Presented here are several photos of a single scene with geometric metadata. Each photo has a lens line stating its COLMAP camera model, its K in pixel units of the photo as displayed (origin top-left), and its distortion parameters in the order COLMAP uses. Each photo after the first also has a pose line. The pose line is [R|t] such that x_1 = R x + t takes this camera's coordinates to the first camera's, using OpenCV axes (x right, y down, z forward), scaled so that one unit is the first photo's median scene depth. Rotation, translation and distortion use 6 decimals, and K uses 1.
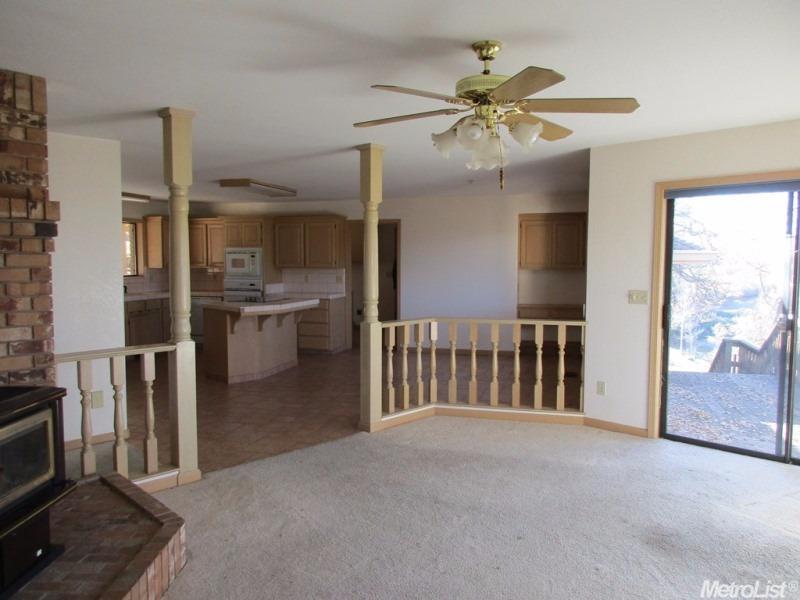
lens RADIAL K [[598.7, 0, 402.3], [0, 598.7, 299.4], [0, 0, 1]] dist [0.003649, 0.009091]
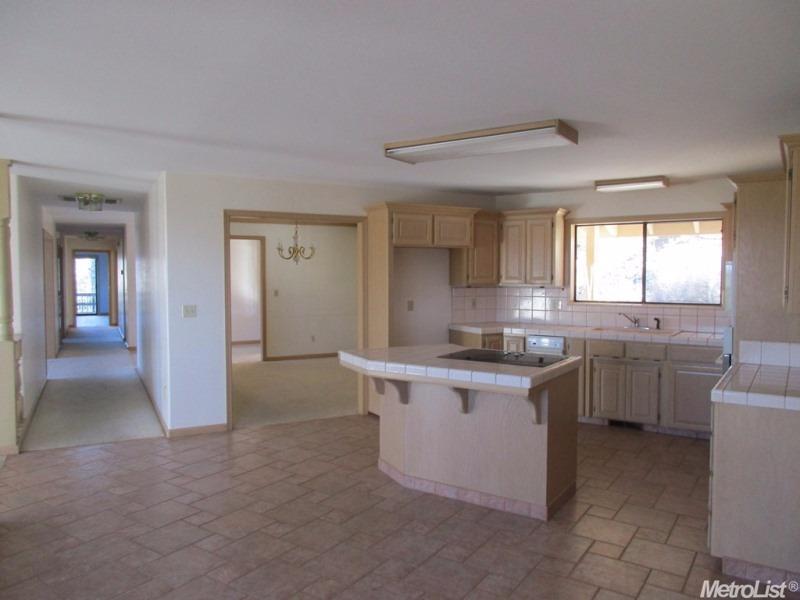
lens RADIAL K [[598.7, 0, 398.6], [0, 598.7, 301.2], [0, 0, 1]] dist [0.003649, 0.009091]
pose [[-0.311799, 0.044135, -0.949122, 0.234721], [-0.063485, 0.995721, 0.067158, -0.064369], [0.948025, 0.081194, -0.307663, 0.895948]]
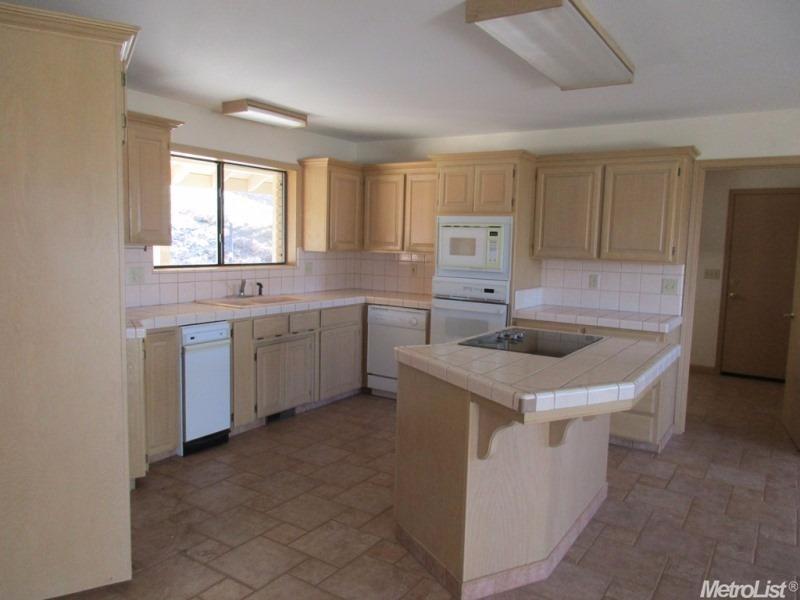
lens RADIAL K [[598.7, 0, 402.4], [0, 598.7, 297.1], [0, 0, 1]] dist [0.003649, 0.009091]
pose [[0.957077, 0.051369, -0.285245, -0.175010], [-0.045029, 0.998572, 0.028746, -0.029749], [0.286315, -0.014668, 0.958023, 0.495435]]
